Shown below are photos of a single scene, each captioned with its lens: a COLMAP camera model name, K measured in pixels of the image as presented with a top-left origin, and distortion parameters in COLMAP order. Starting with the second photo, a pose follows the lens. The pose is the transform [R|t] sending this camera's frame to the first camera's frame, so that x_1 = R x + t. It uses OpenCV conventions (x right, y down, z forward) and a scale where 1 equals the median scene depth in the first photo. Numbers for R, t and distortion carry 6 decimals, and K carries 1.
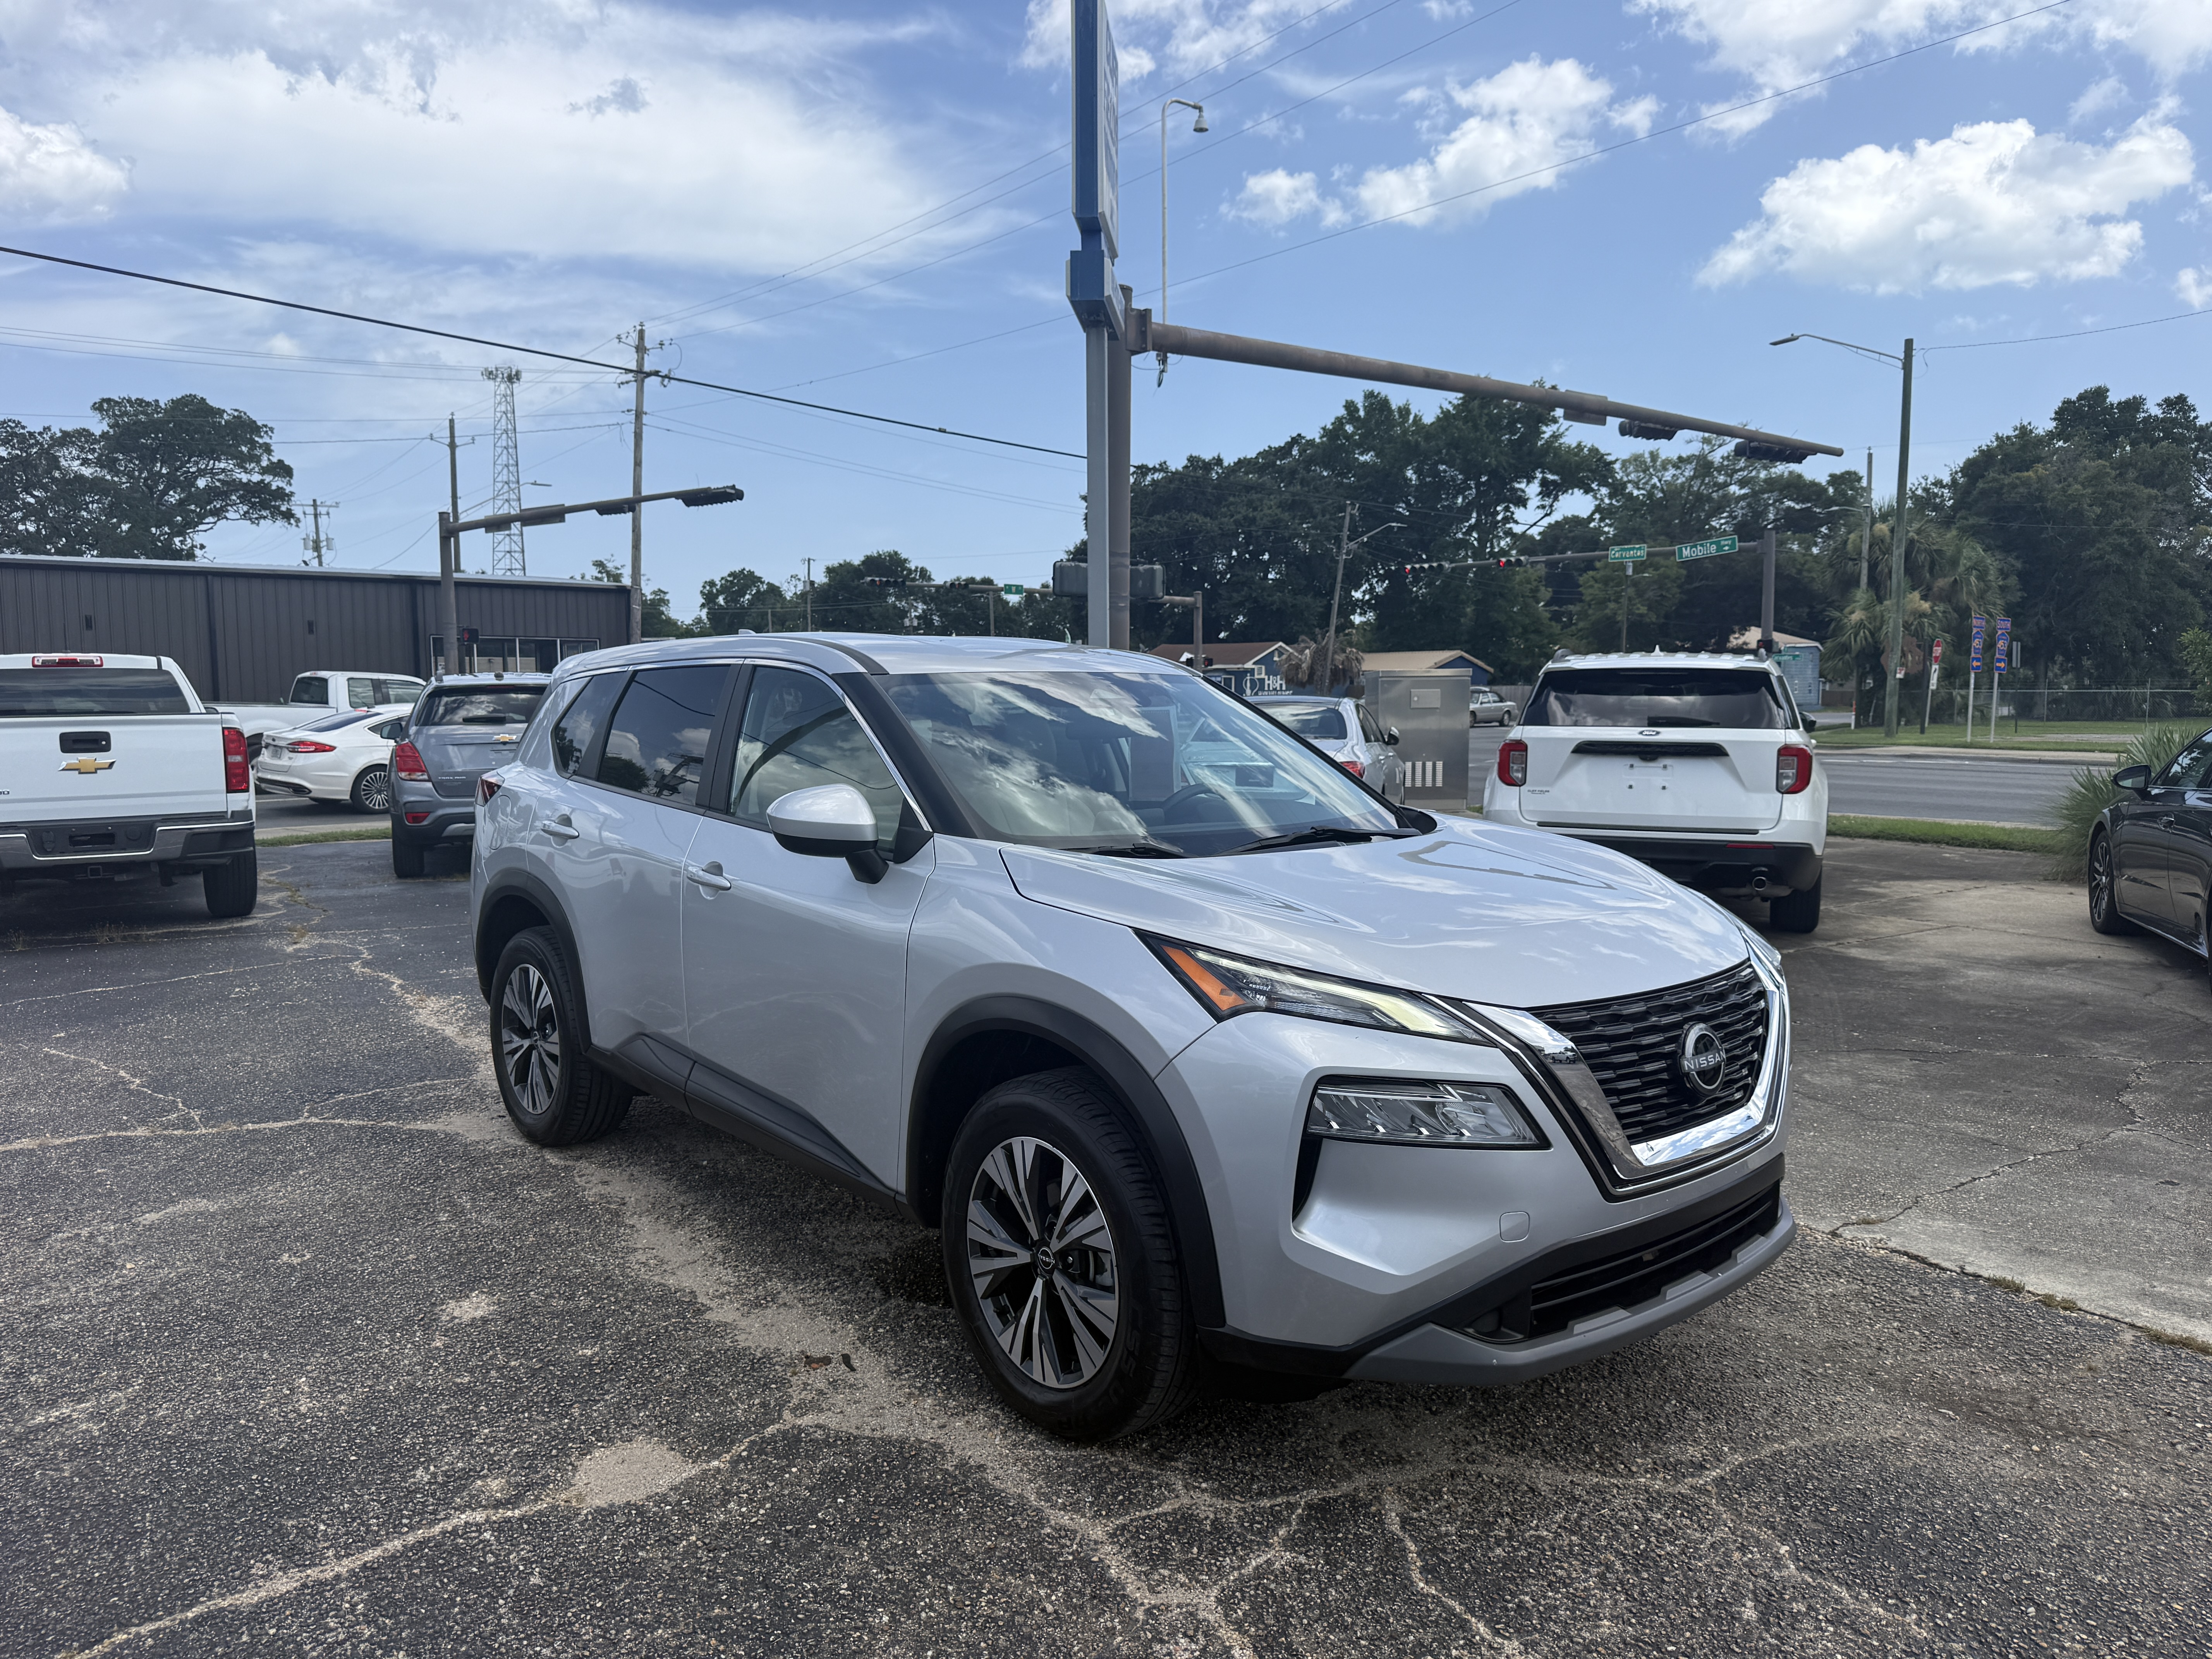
lens RADIAL K [[1563.2, 0, 1106.0], [0, 1563.2, 829.5], [0, 0, 1]] dist [-0.009442, -0.004596]
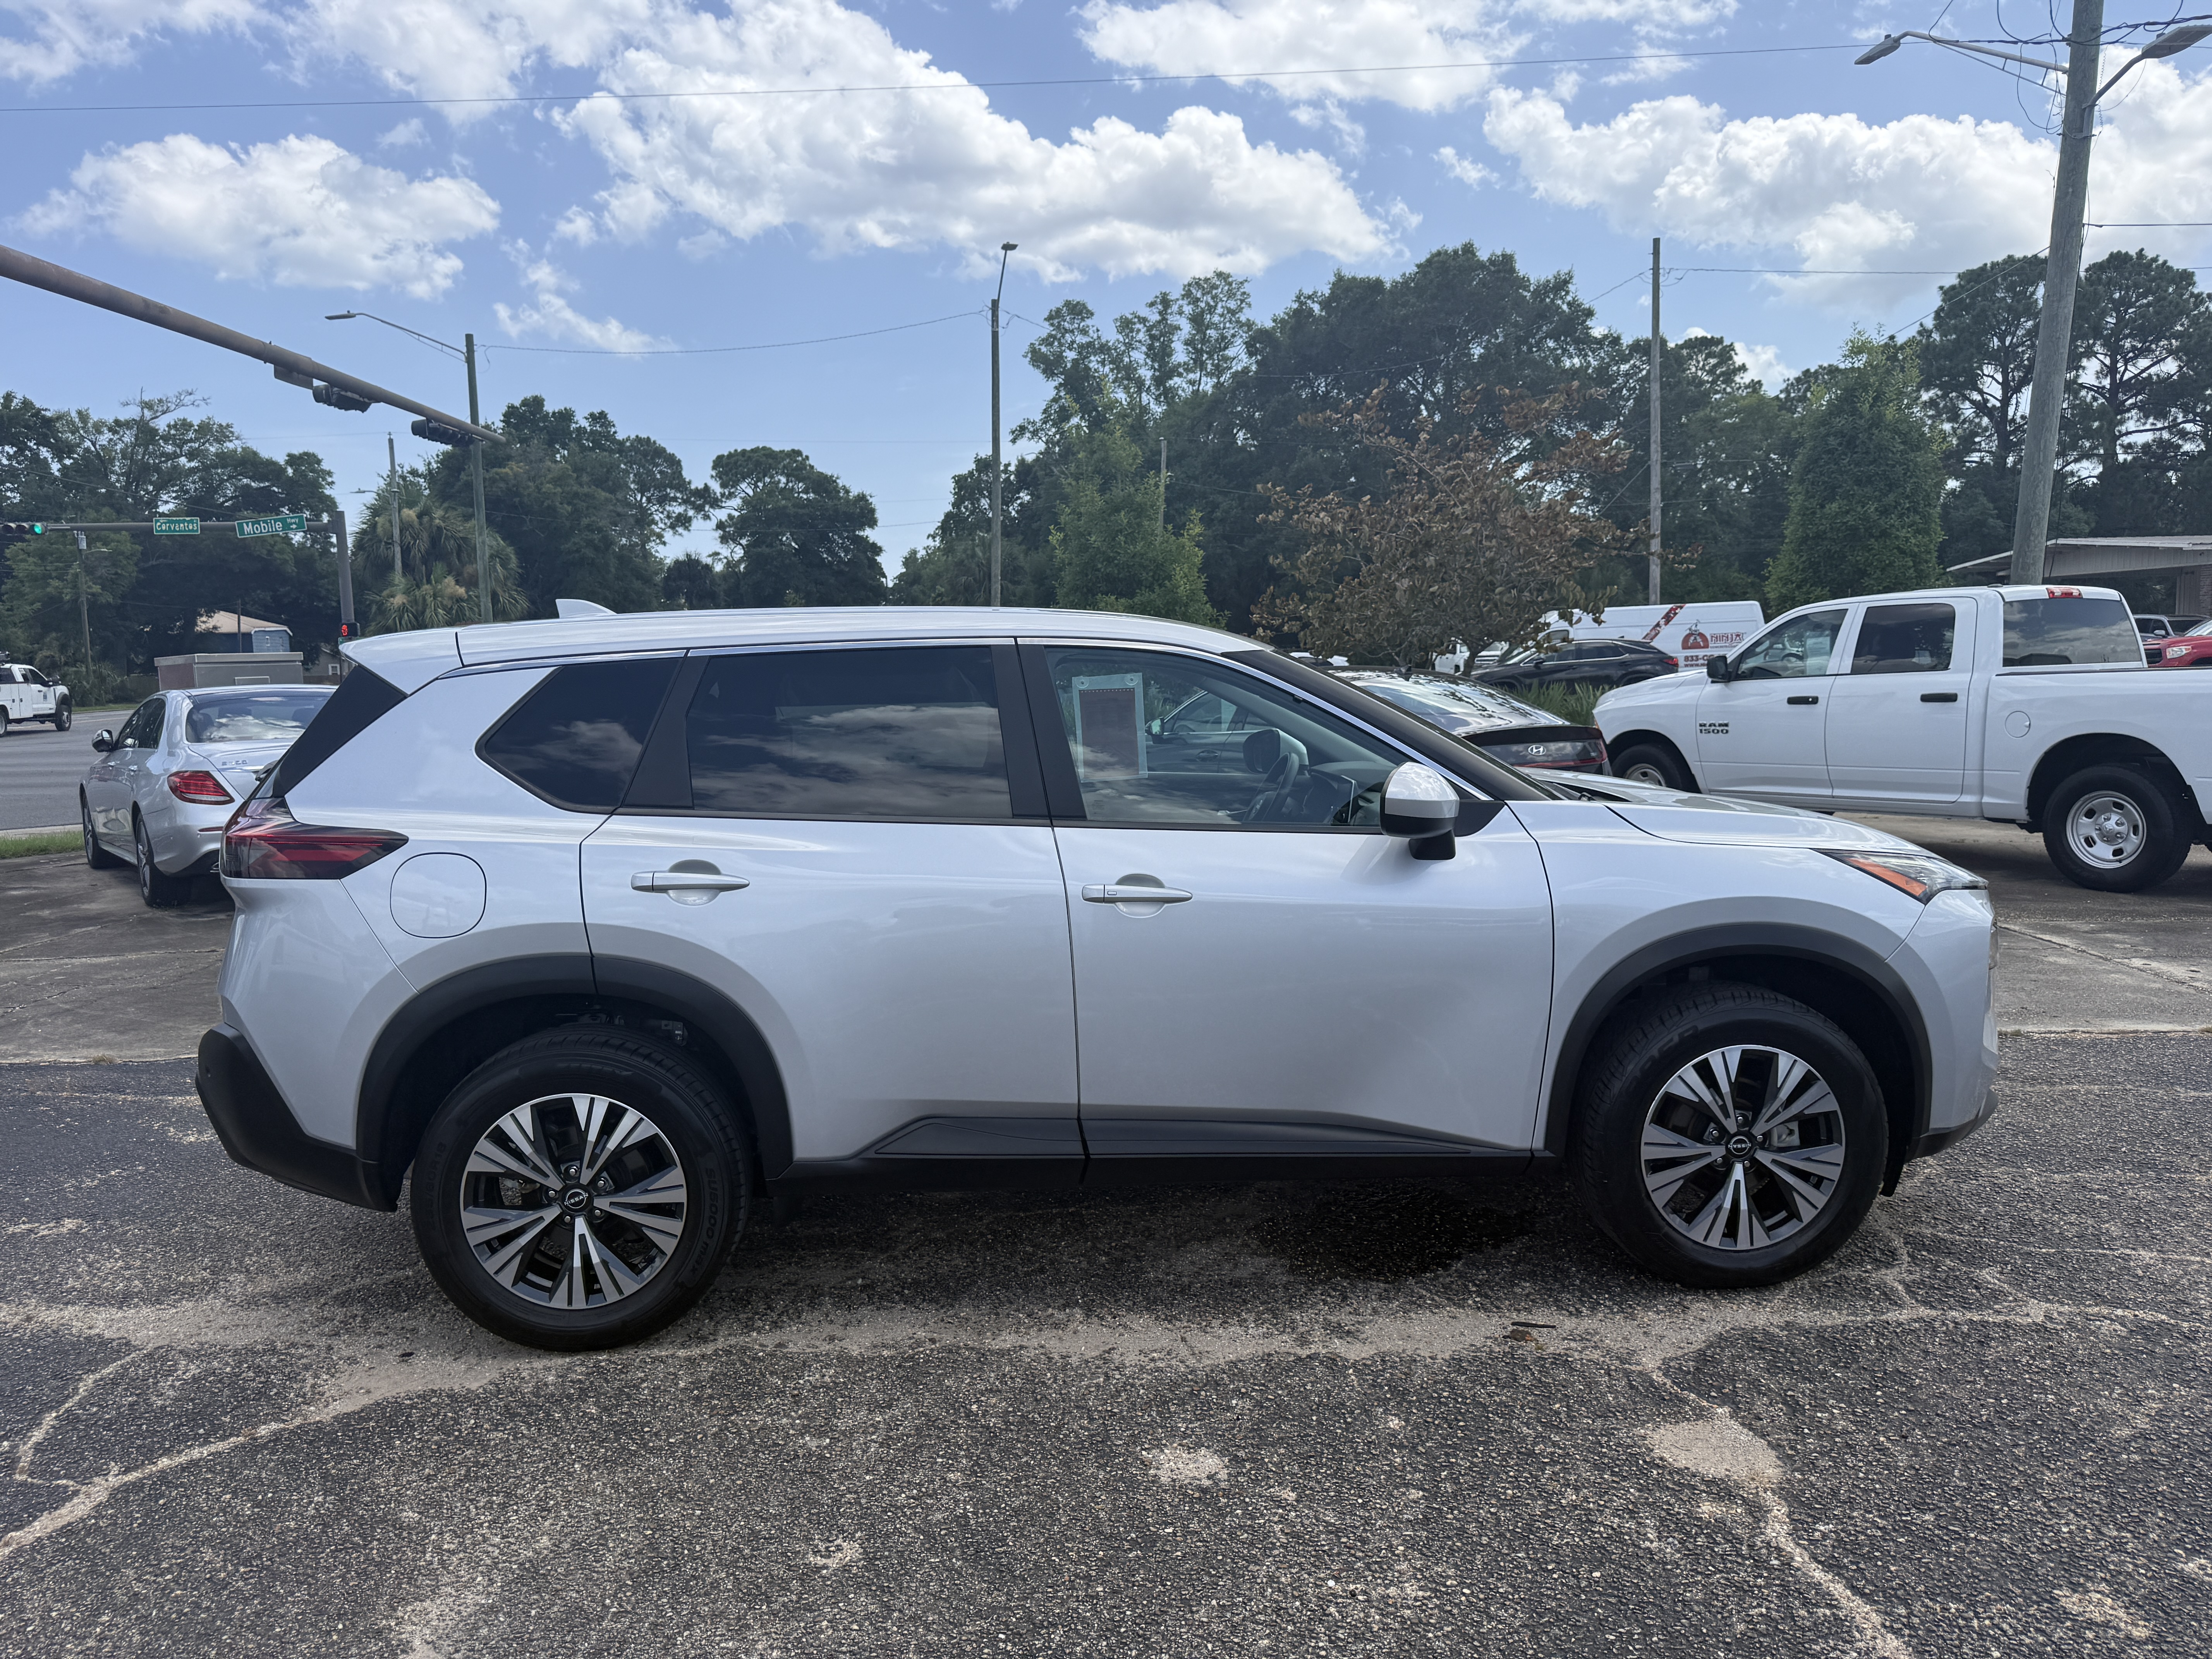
lens RADIAL K [[1547.5, 0, 1106.0], [0, 1547.5, 829.5], [0, 0, 1]] dist [-0.001514, -0.009371]
pose [[0.604289, -0.101162, 0.790317, -0.732595], [0.091956, 0.994134, 0.056940, -0.044425], [-0.791441, 0.038267, 0.610047, 0.389452]]
